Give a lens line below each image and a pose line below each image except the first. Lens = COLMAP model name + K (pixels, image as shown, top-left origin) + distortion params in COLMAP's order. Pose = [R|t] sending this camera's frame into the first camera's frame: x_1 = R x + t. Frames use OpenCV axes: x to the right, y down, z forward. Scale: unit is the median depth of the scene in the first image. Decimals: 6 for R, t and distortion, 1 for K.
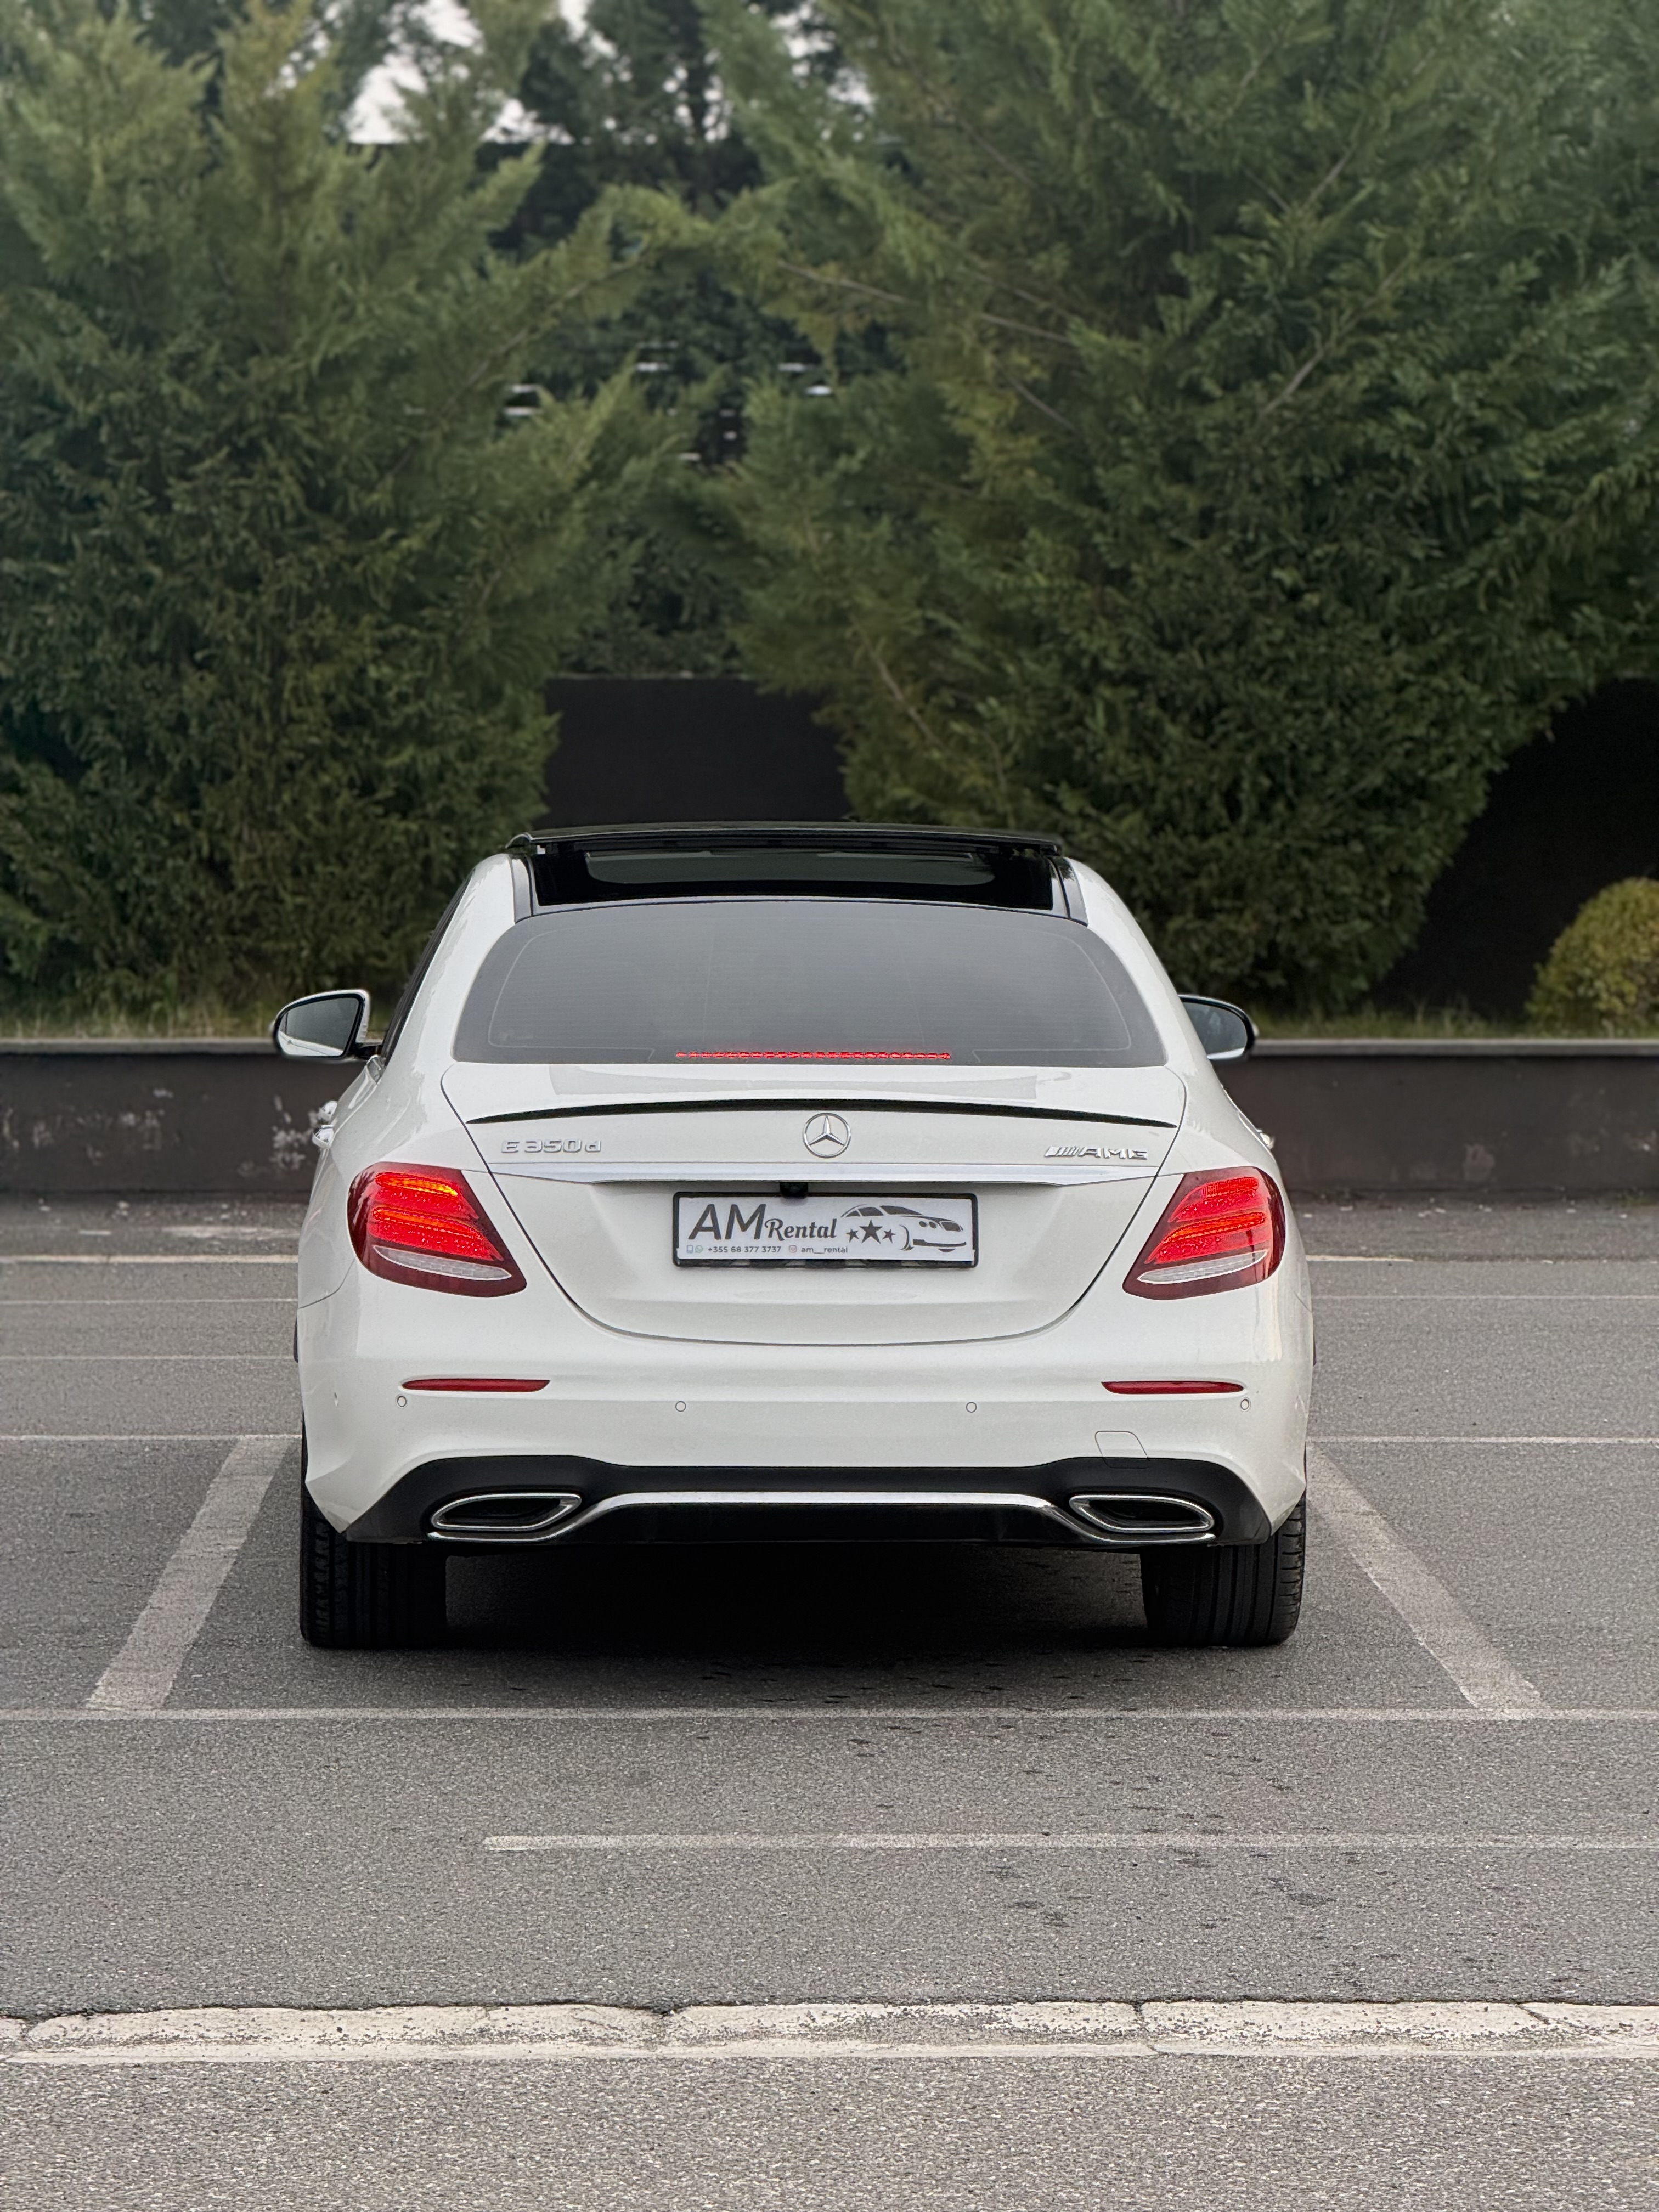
lens RADIAL K [[7764.2, 0, 839.5], [0, 7764.2, 1096.4], [0, 0, 1]] dist [0.307945, 0.000000]
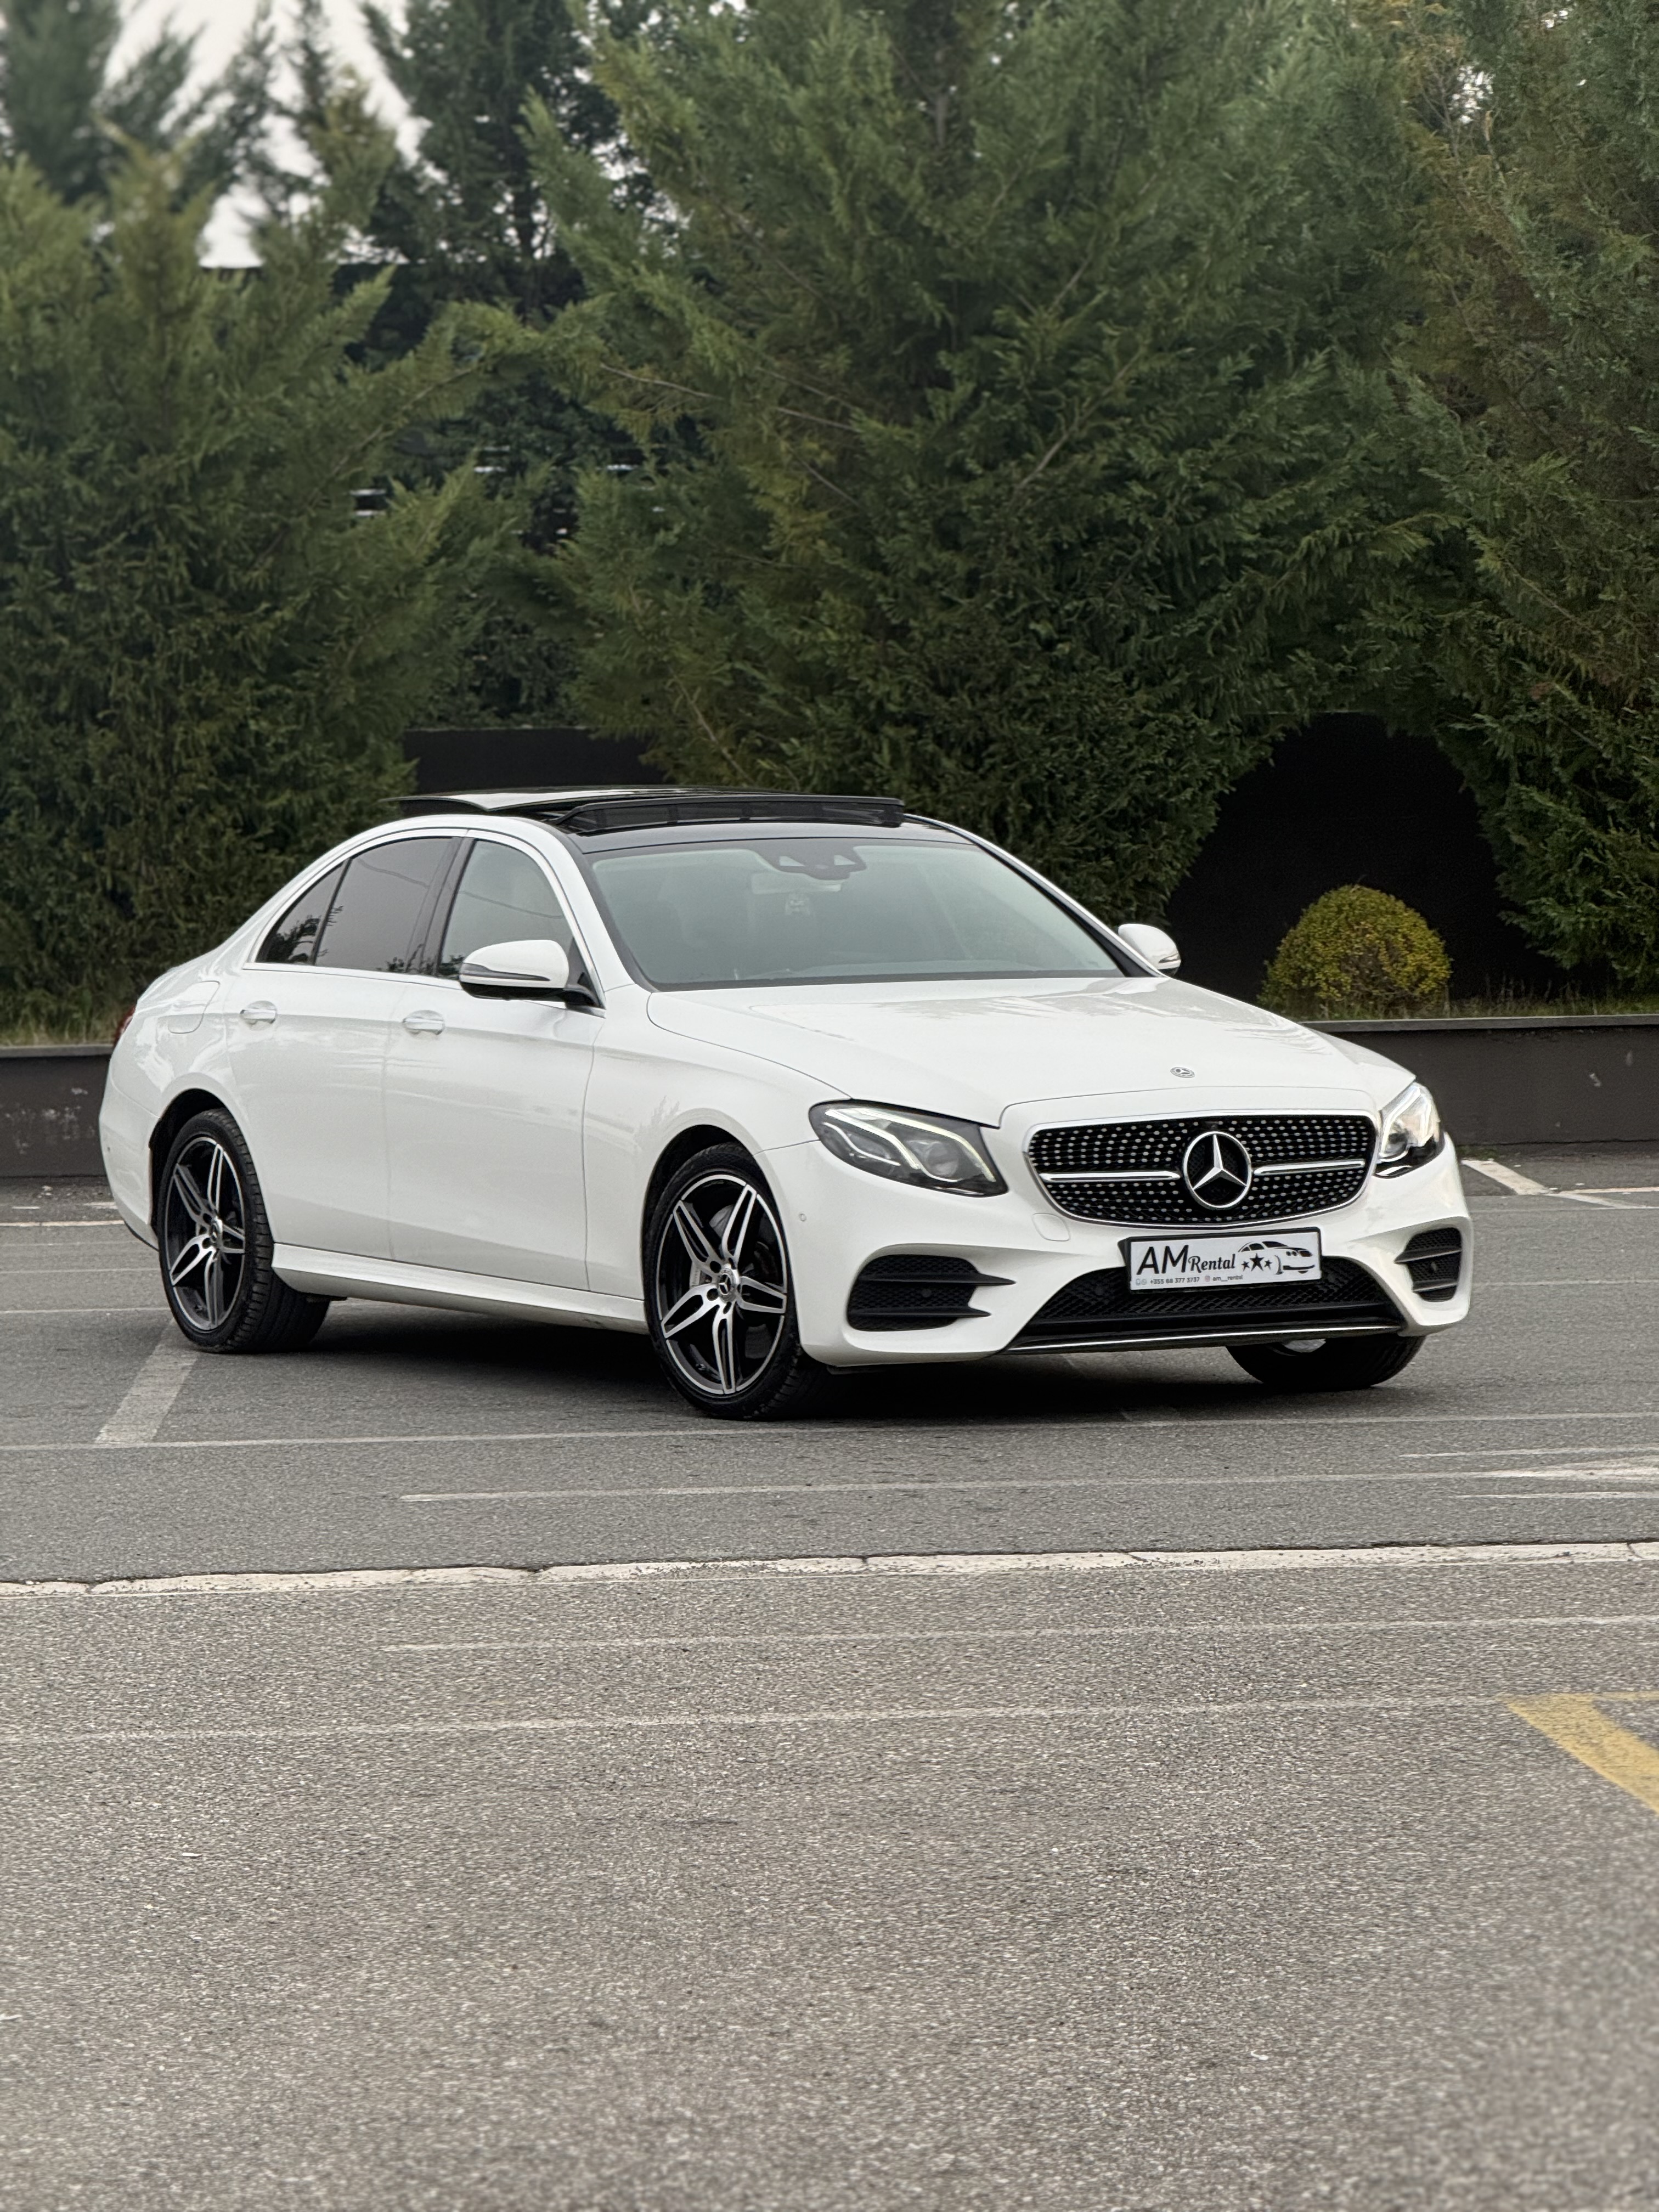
lens RADIAL K [[7764.2, 0, 848.3], [0, 7764.2, 1117.2], [0, 0, 1]] dist [0.307945, 0.000000]
pose [[0.999547, -0.021034, 0.021545, 0.002272], [0.021280, 0.999710, -0.011264, 0.018293], [-0.021302, 0.011717, 0.999704, -0.155141]]
